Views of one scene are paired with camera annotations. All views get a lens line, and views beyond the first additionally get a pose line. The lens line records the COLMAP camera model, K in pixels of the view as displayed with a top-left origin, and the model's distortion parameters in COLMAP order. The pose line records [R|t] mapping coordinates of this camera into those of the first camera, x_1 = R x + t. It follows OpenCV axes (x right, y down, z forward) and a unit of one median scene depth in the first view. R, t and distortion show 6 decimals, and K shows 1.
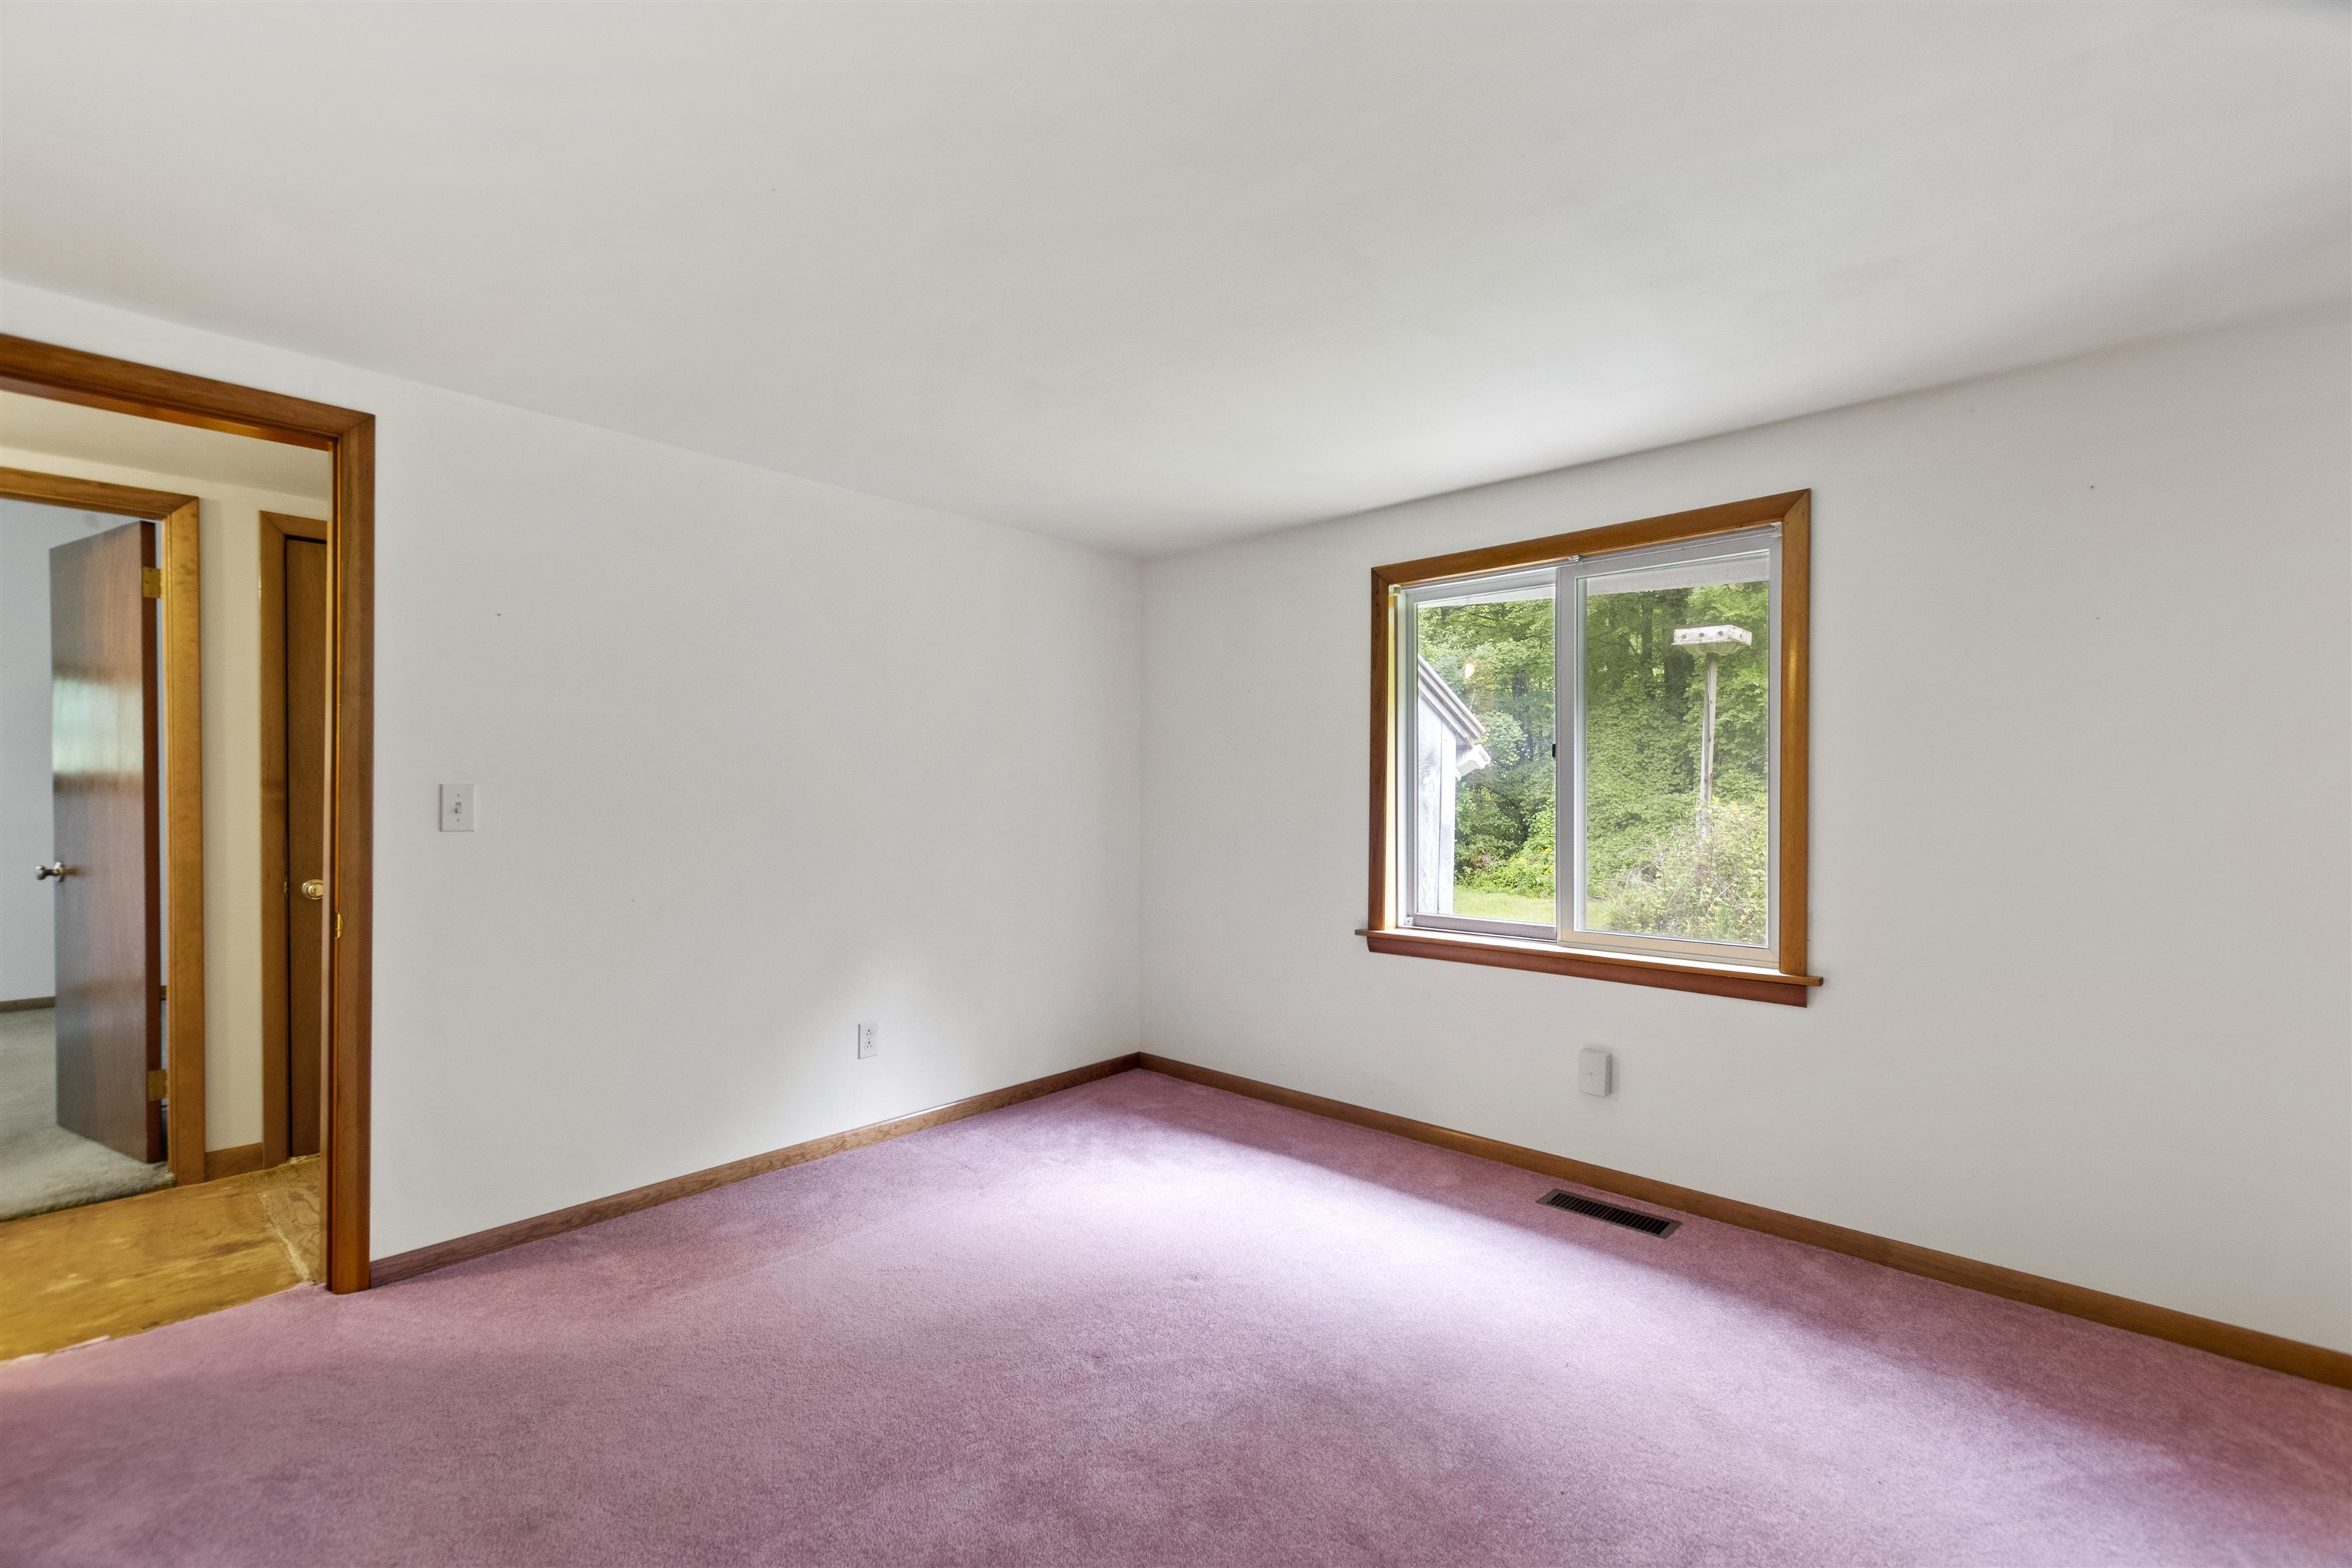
lens RADIAL K [[1017.9, 0, 1175.0], [0, 1017.9, 801.2], [0, 0, 1]] dist [0.000430, -0.000579]
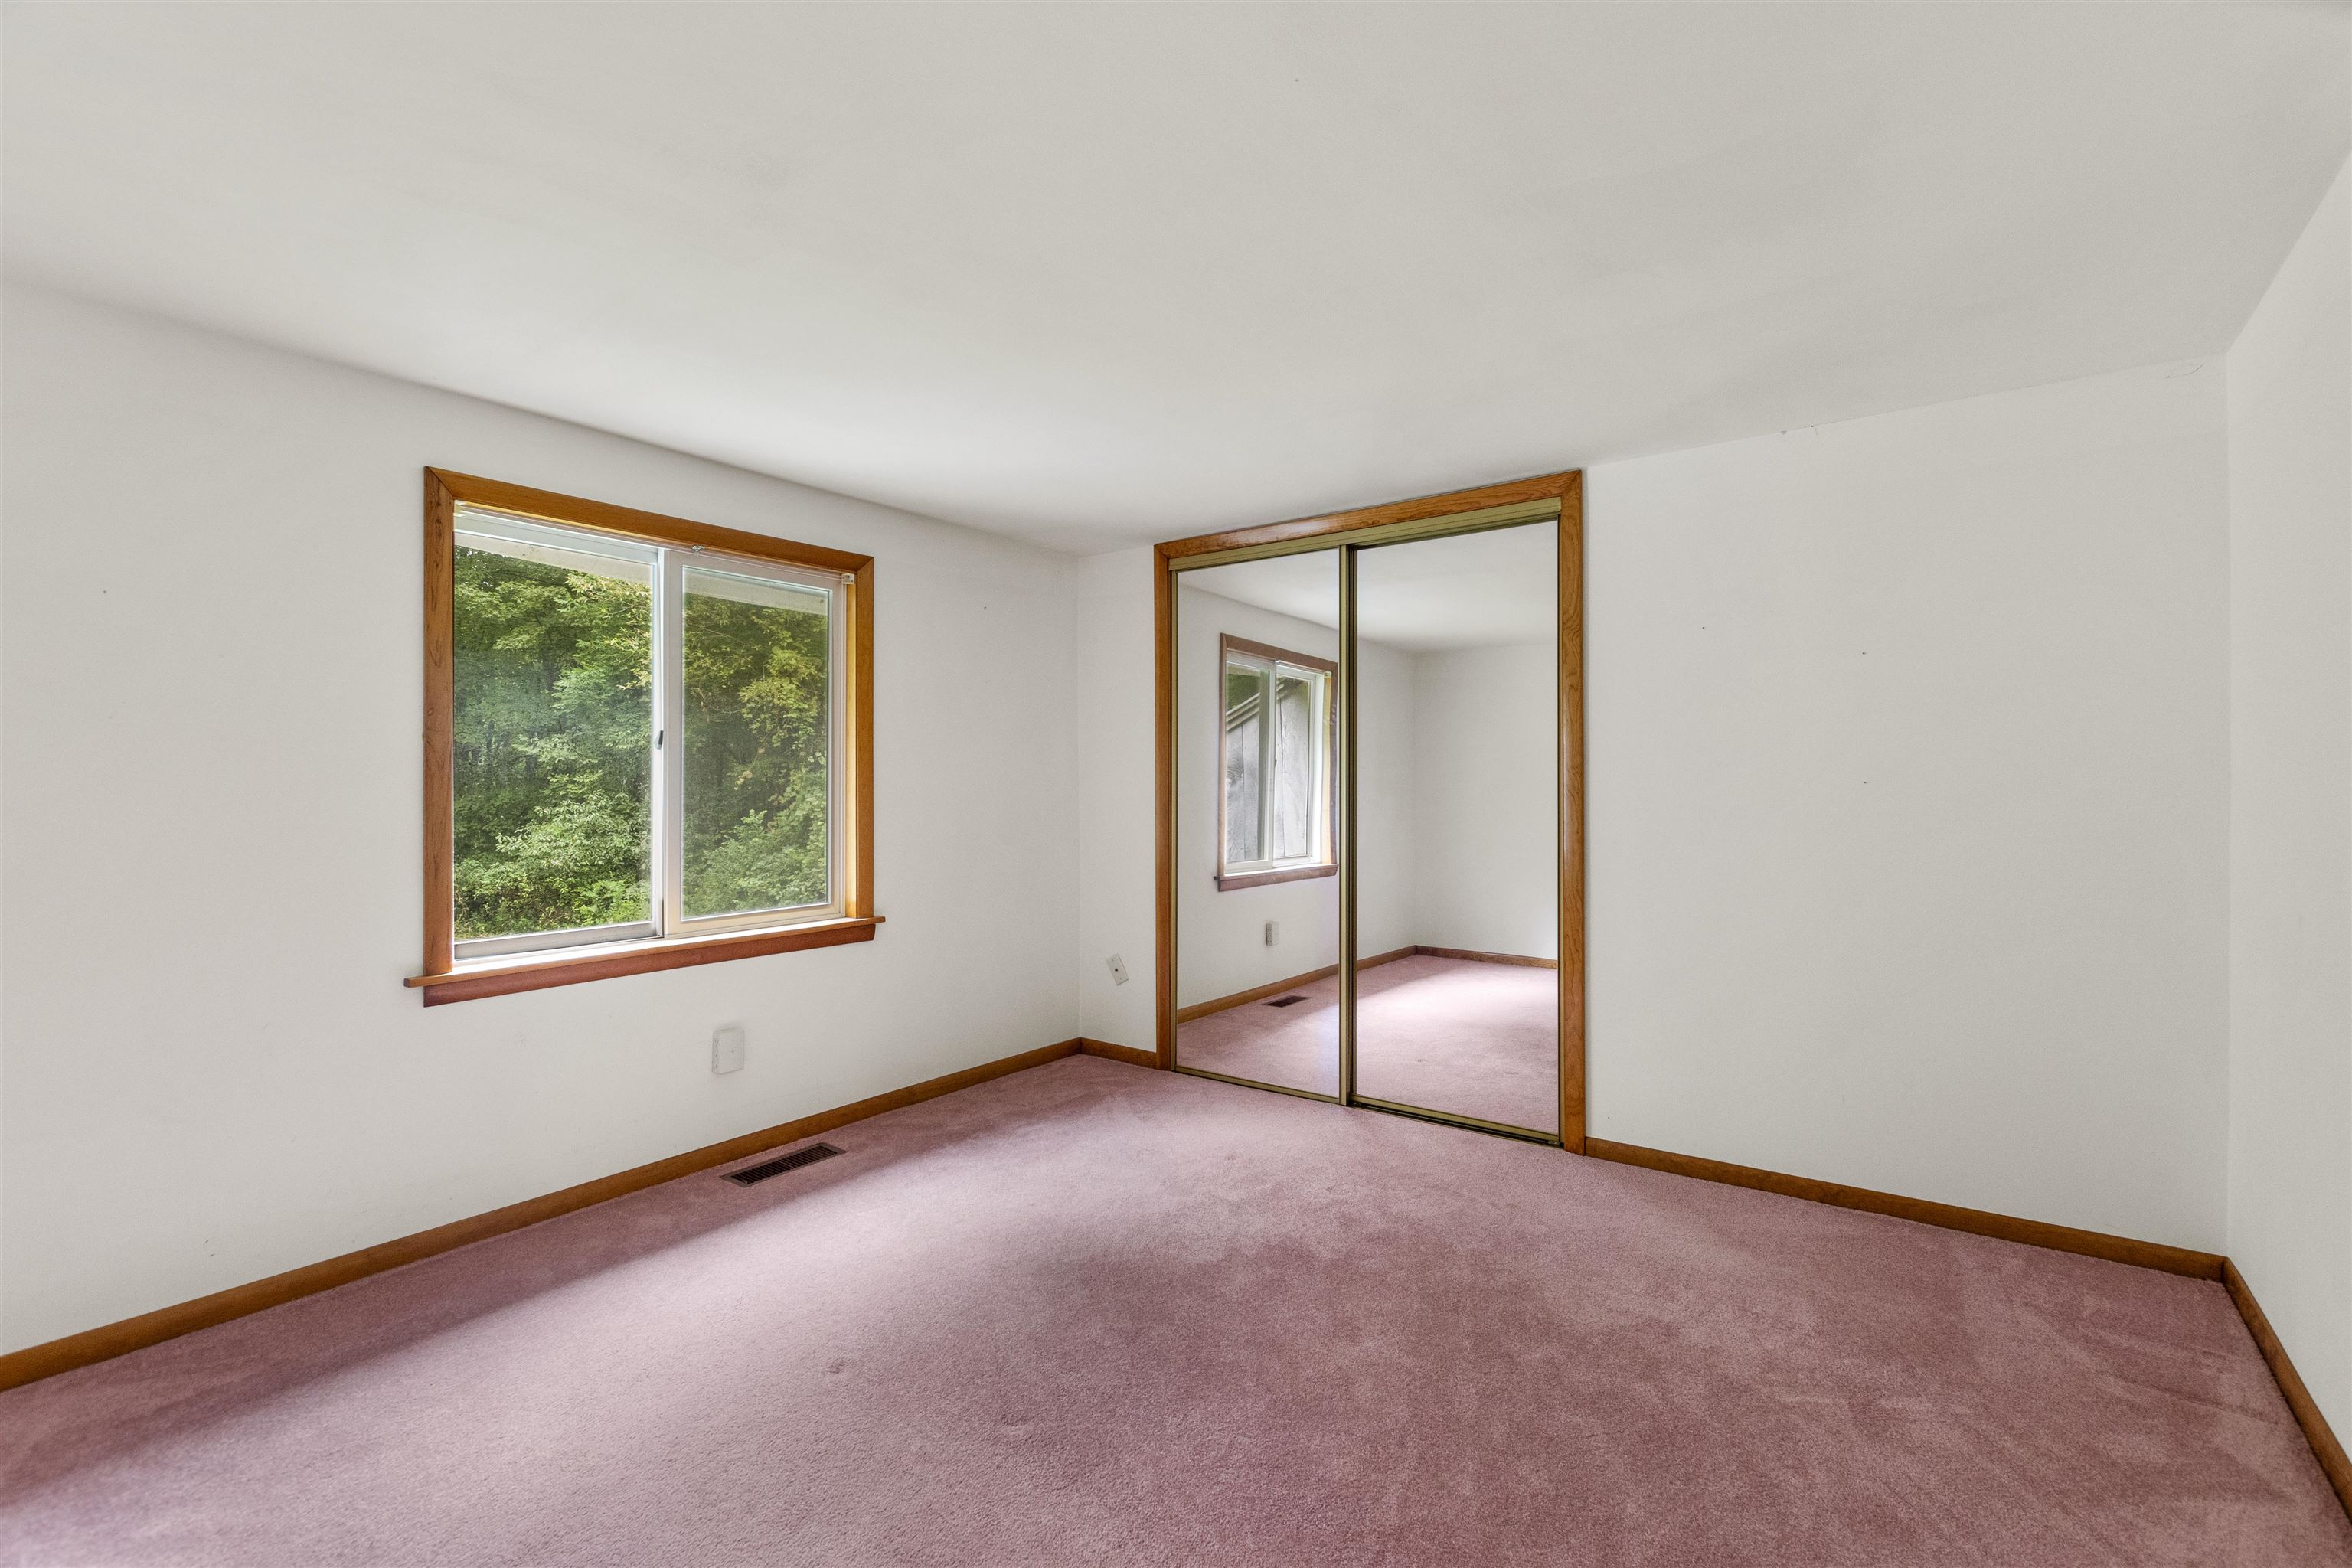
lens RADIAL K [[1017.9, 0, 1175.0], [0, 1017.9, 801.2], [0, 0, 1]] dist [0.000430, -0.000579]
pose [[-0.112254, -0.016596, 0.993541, -0.746066], [0.013883, 0.999737, 0.018268, -0.001445], [-0.993583, 0.015844, -0.111994, 0.734912]]
